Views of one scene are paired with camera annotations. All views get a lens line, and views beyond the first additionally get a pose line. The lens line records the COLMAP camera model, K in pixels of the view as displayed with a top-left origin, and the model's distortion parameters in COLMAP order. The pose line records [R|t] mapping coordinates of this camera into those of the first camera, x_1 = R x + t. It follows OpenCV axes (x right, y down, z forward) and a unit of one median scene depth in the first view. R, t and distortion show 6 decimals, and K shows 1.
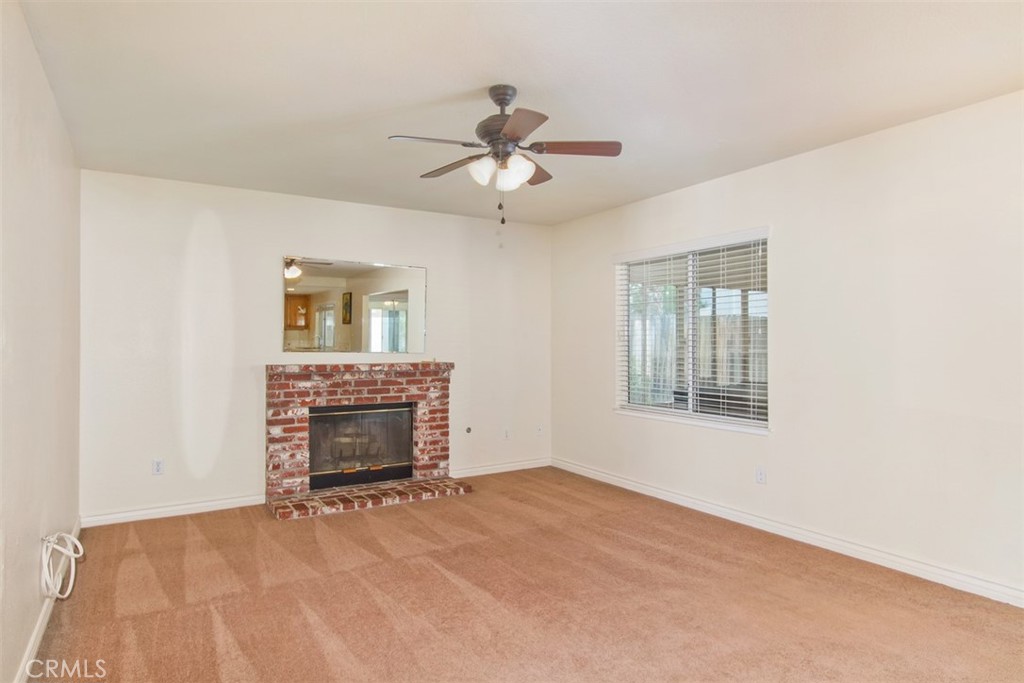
lens RADIAL K [[627.4, 0, 510.1], [0, 627.4, 339.9], [0, 0, 1]] dist [-0.004701, -0.000350]
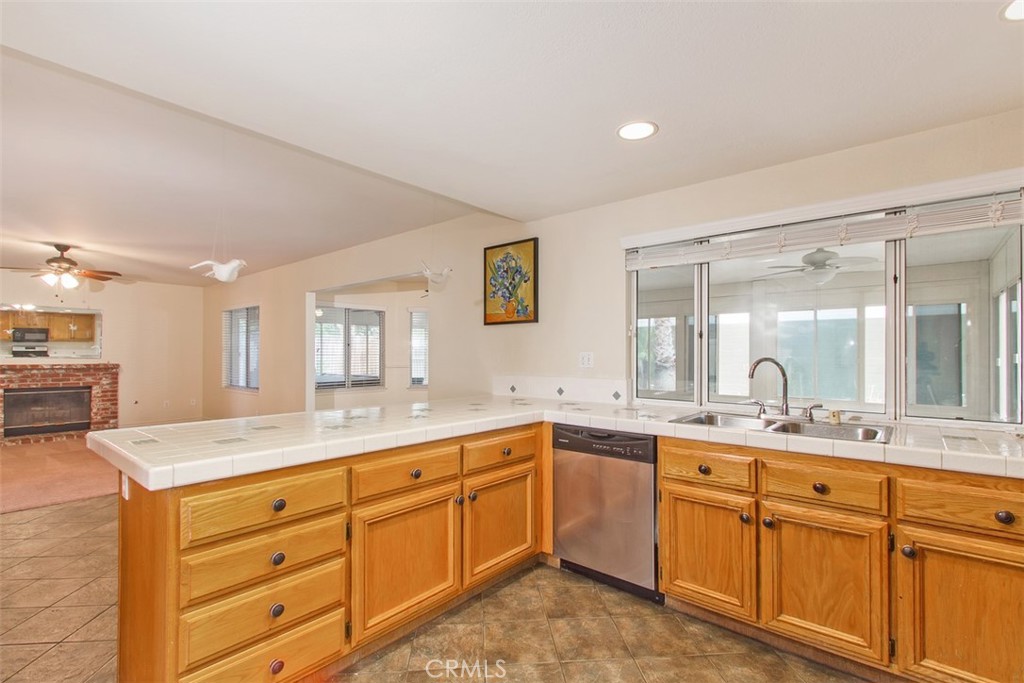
lens RADIAL K [[487.9, 0, 513.0], [0, 487.9, 347.0], [0, 0, 1]] dist [0.012027, -0.000377]
pose [[0.954697, 0.008732, 0.297450, 0.575675], [-0.007067, 0.999953, -0.006672, -0.010612], [-0.297495, 0.004268, 0.954714, -0.684070]]
